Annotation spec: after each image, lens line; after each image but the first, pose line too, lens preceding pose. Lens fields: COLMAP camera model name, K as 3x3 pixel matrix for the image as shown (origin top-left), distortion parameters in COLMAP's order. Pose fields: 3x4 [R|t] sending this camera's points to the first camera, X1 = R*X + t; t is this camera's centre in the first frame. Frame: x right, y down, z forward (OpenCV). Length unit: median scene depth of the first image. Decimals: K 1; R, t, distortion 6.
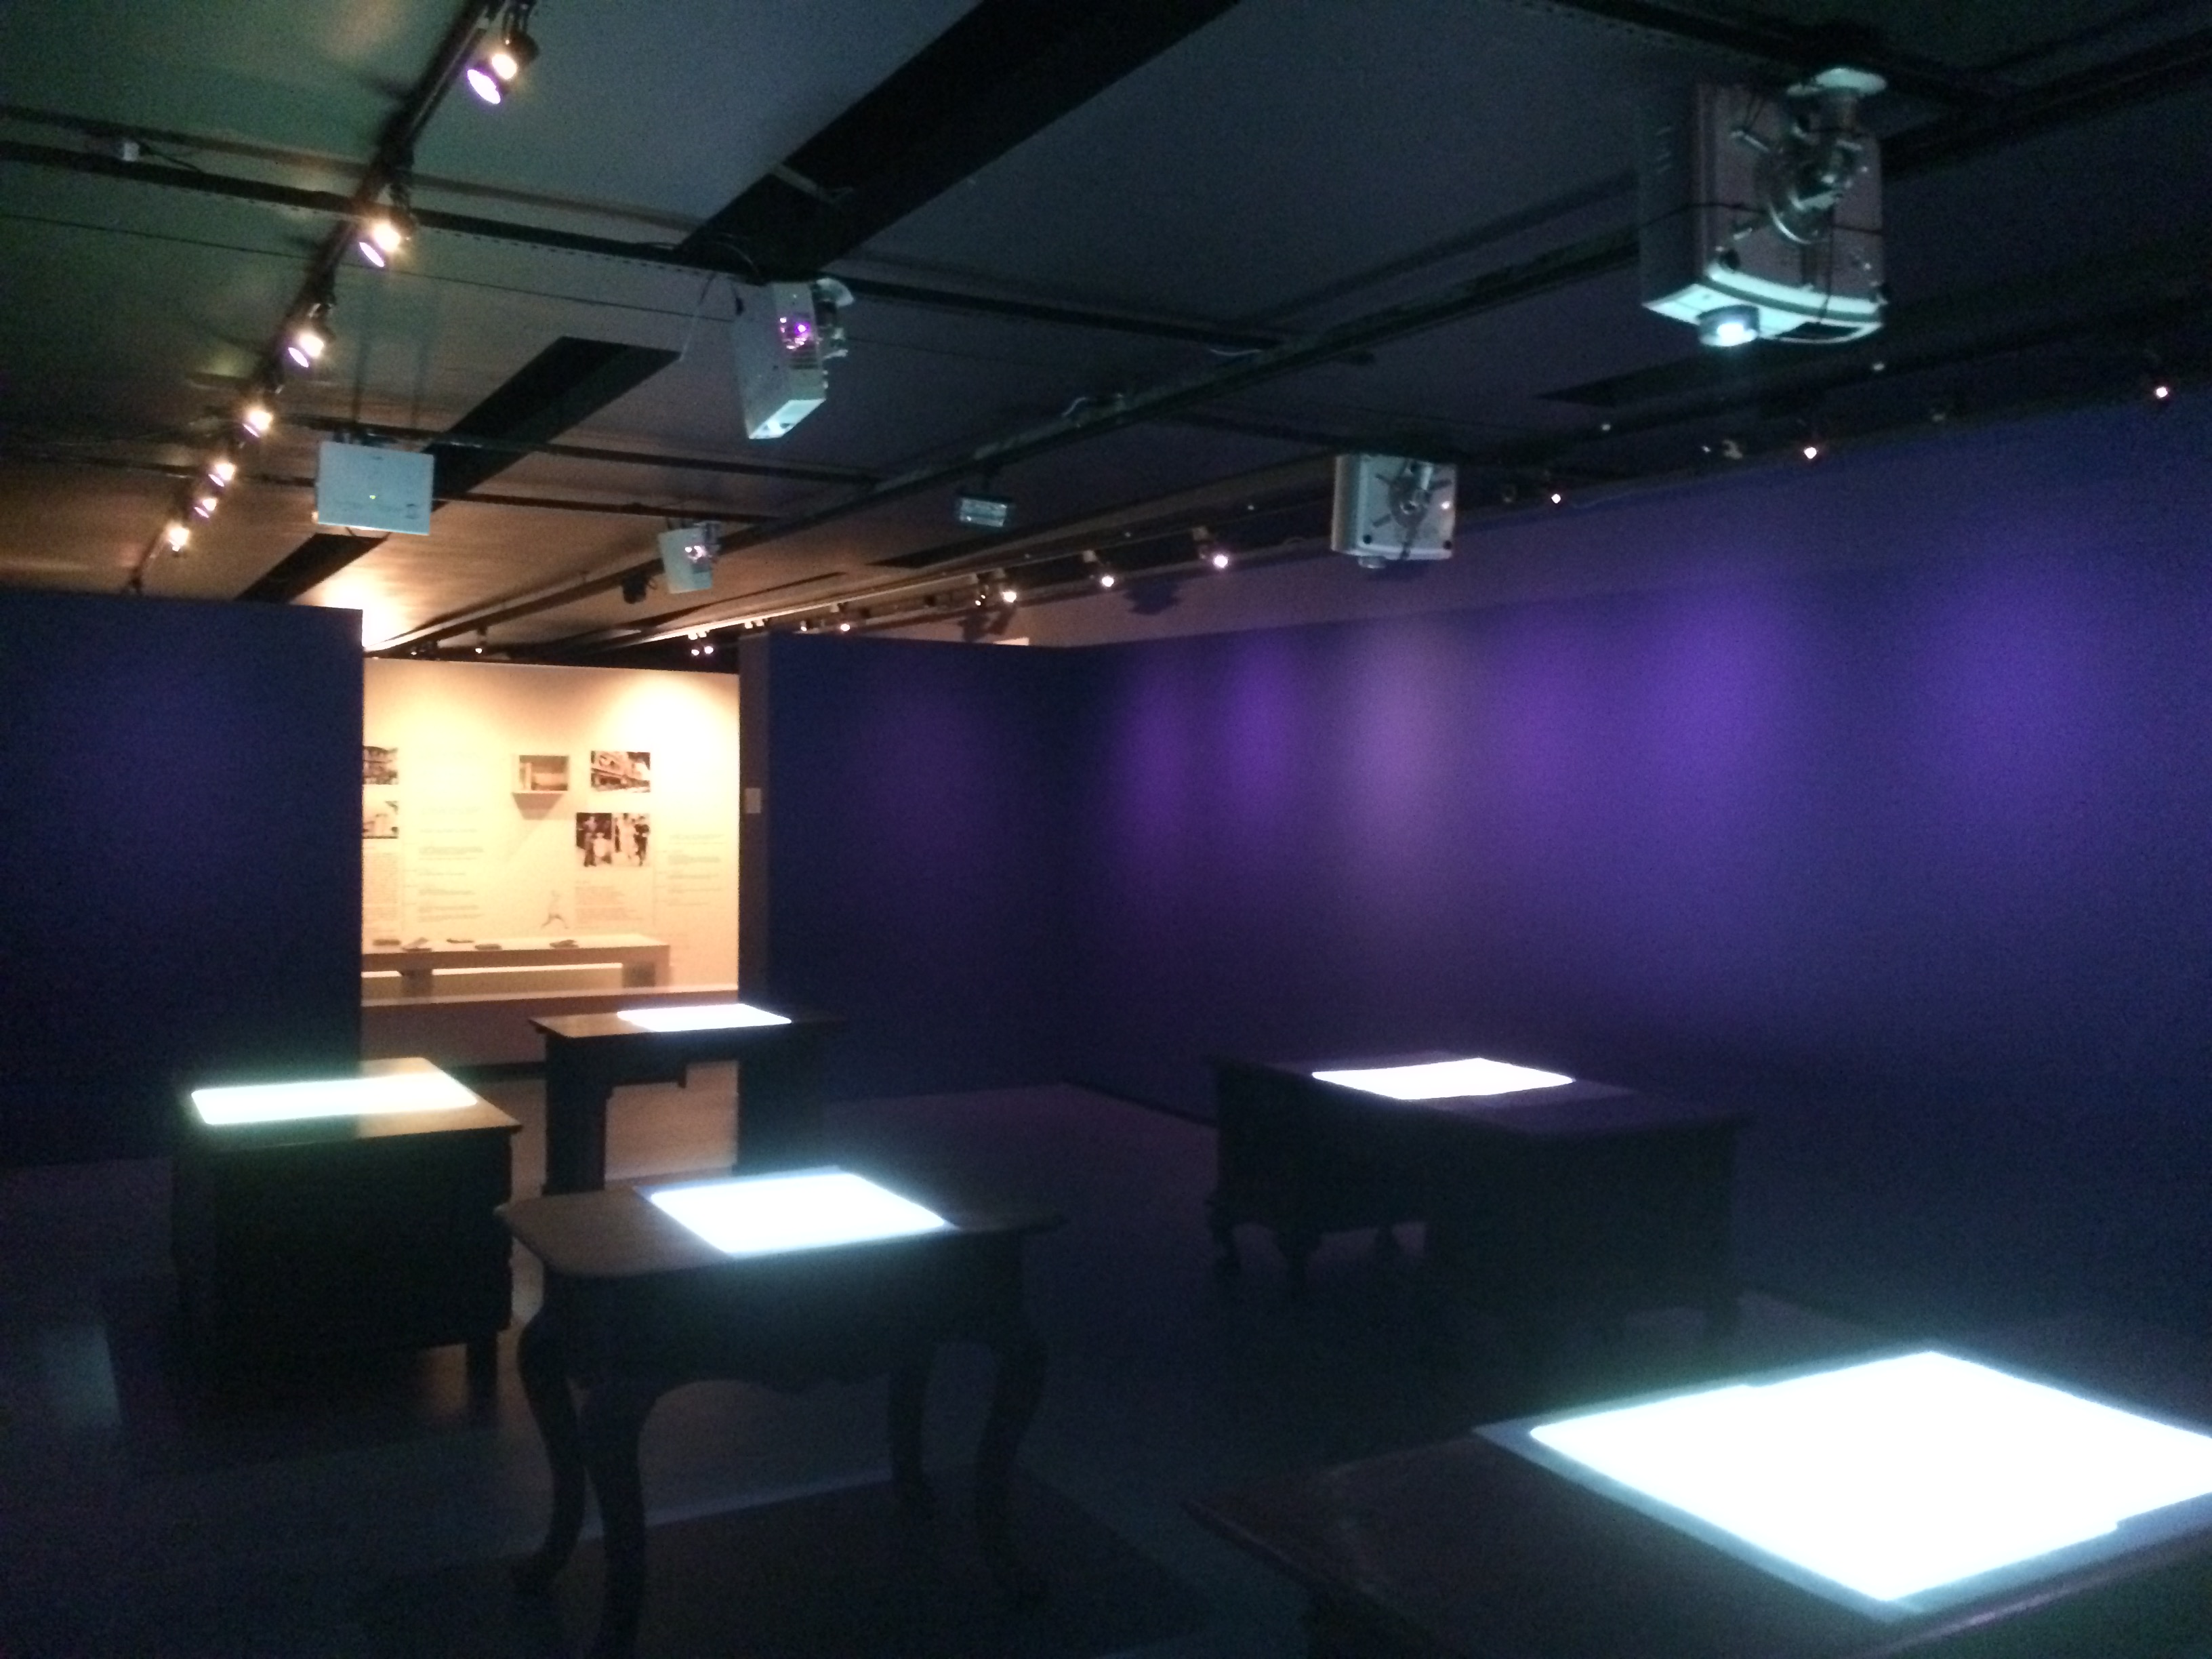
lens RADIAL K [[1874.8, 0, 1111.1], [0, 1874.8, 826.7], [0, 0, 1]] dist [0.041230, 0.011176]
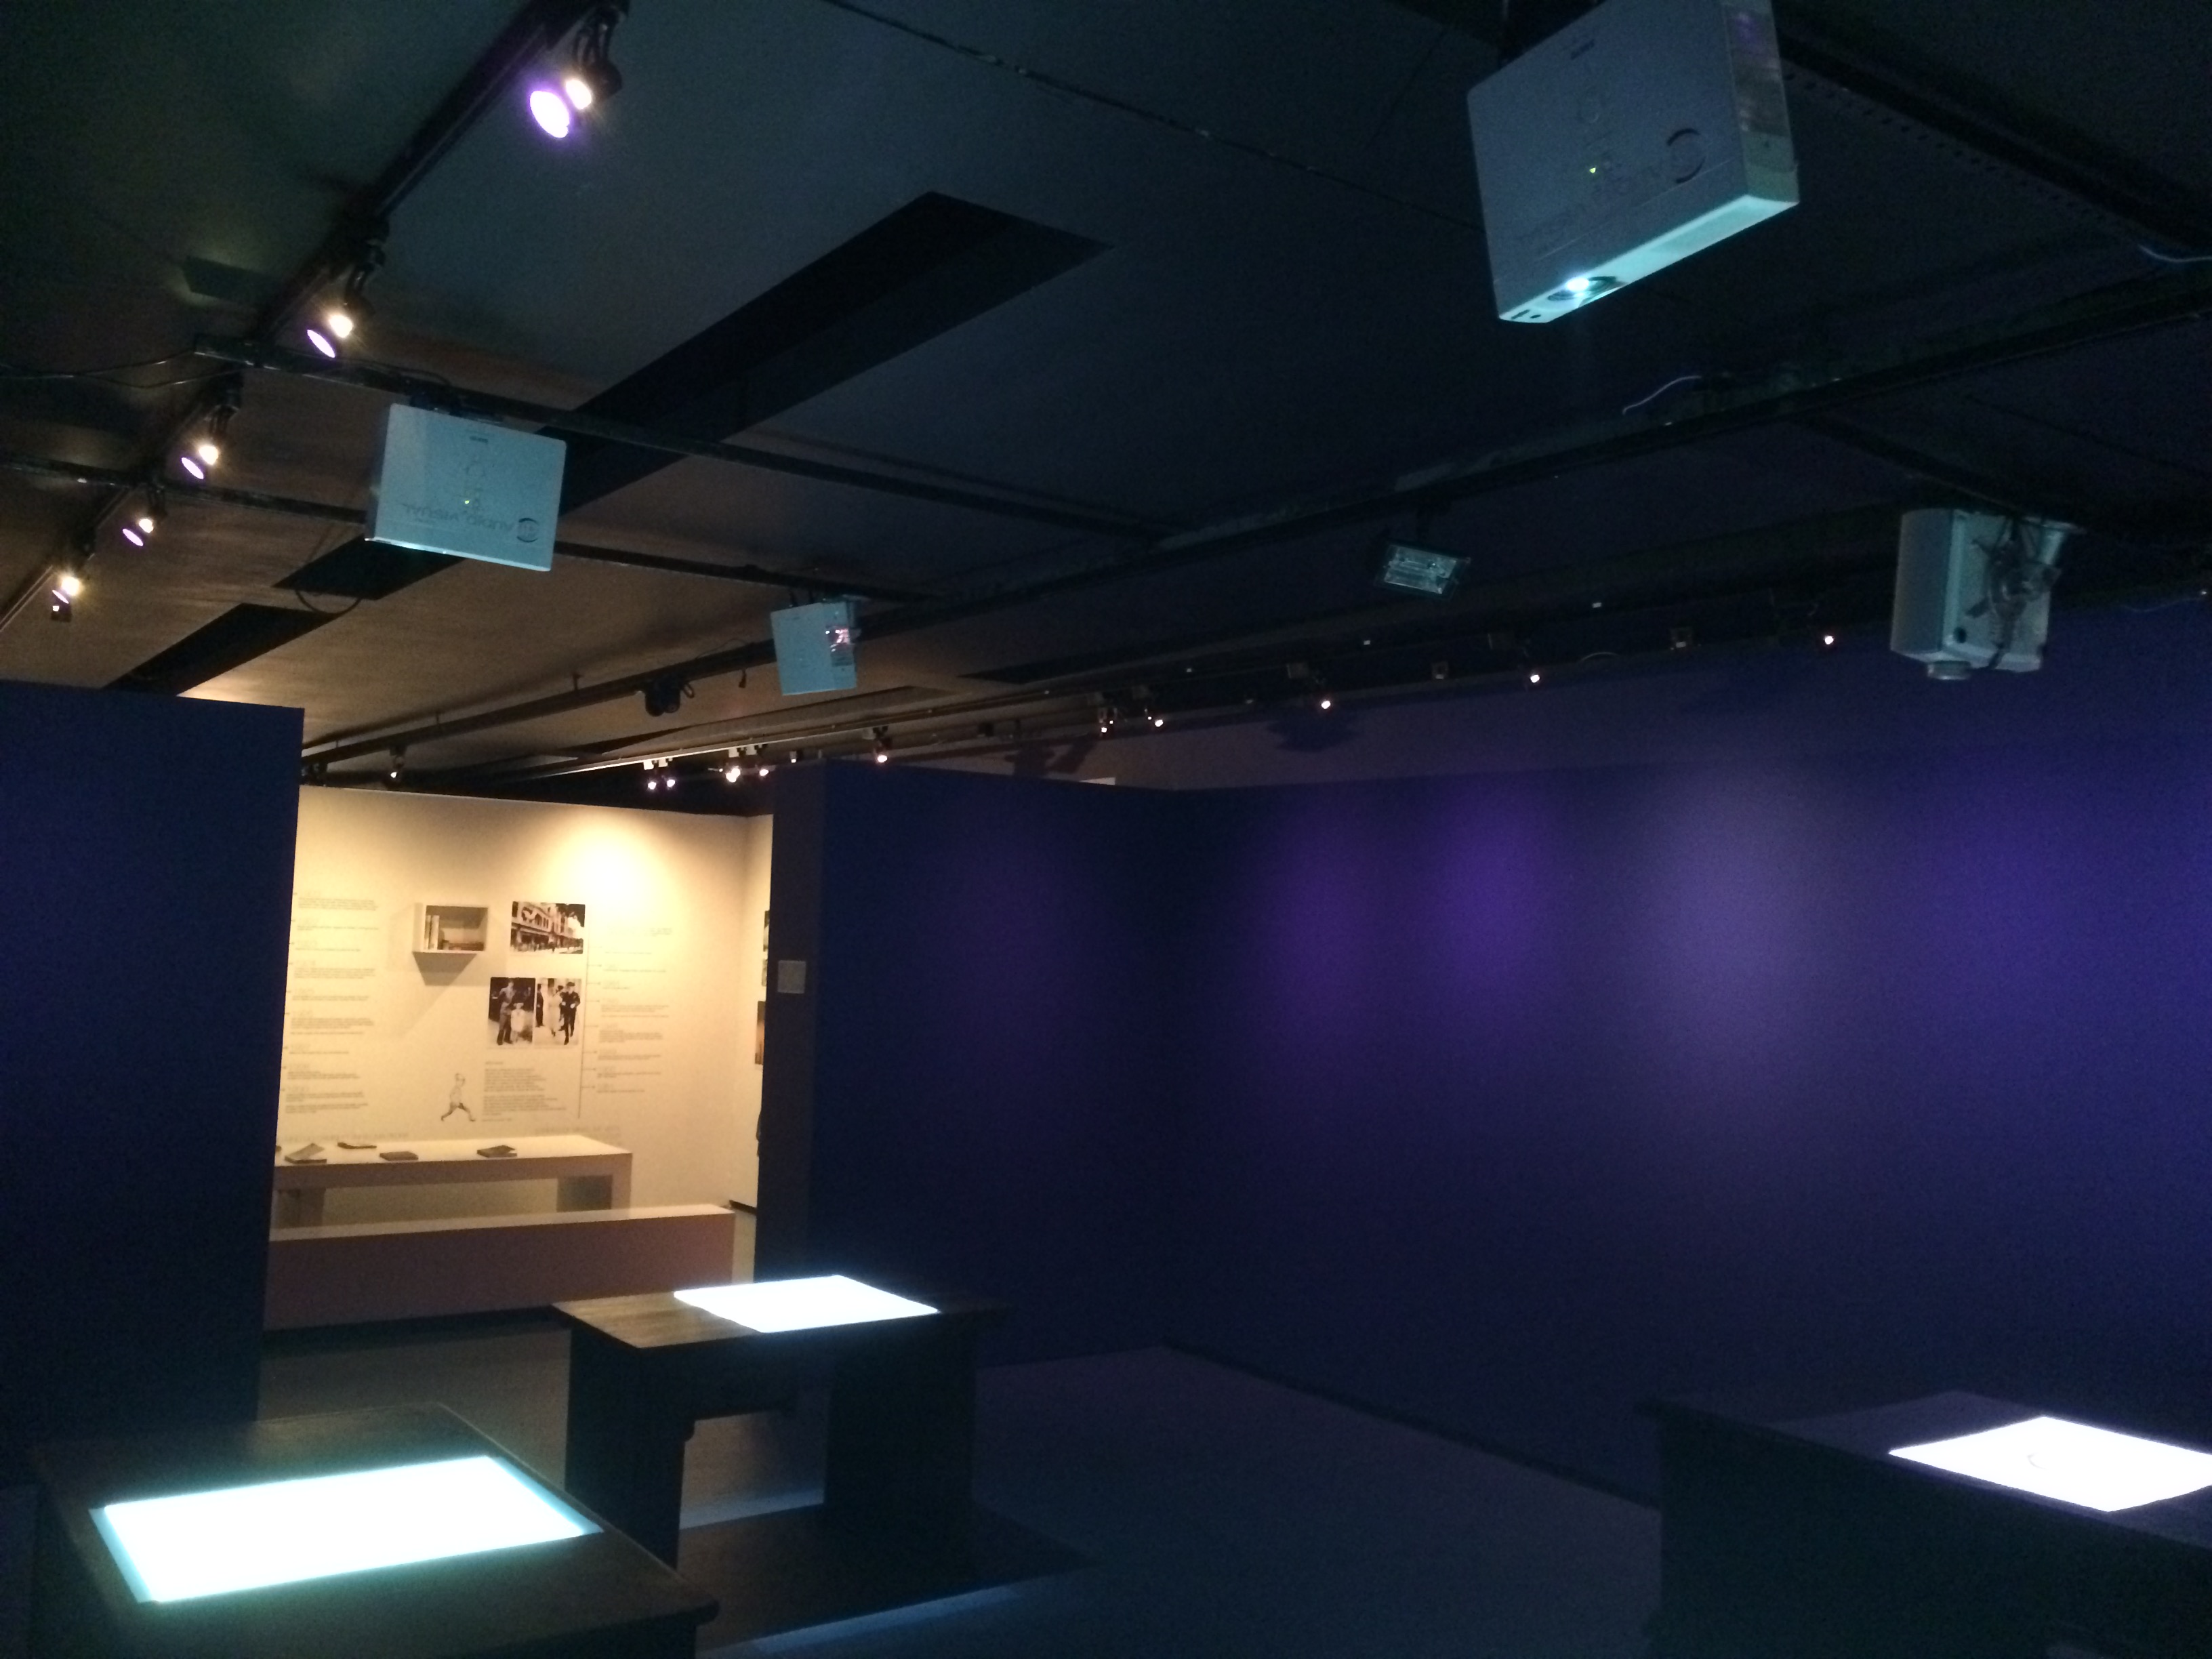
lens RADIAL K [[1874.8, 0, 1100.1], [0, 1874.8, 833.1], [0, 0, 1]] dist [0.041230, 0.011176]
pose [[0.995104, 0.027285, 0.094997, -0.125464], [-0.019768, 0.996664, -0.079182, -0.012797], [-0.096841, 0.076916, 0.992323, 0.200233]]
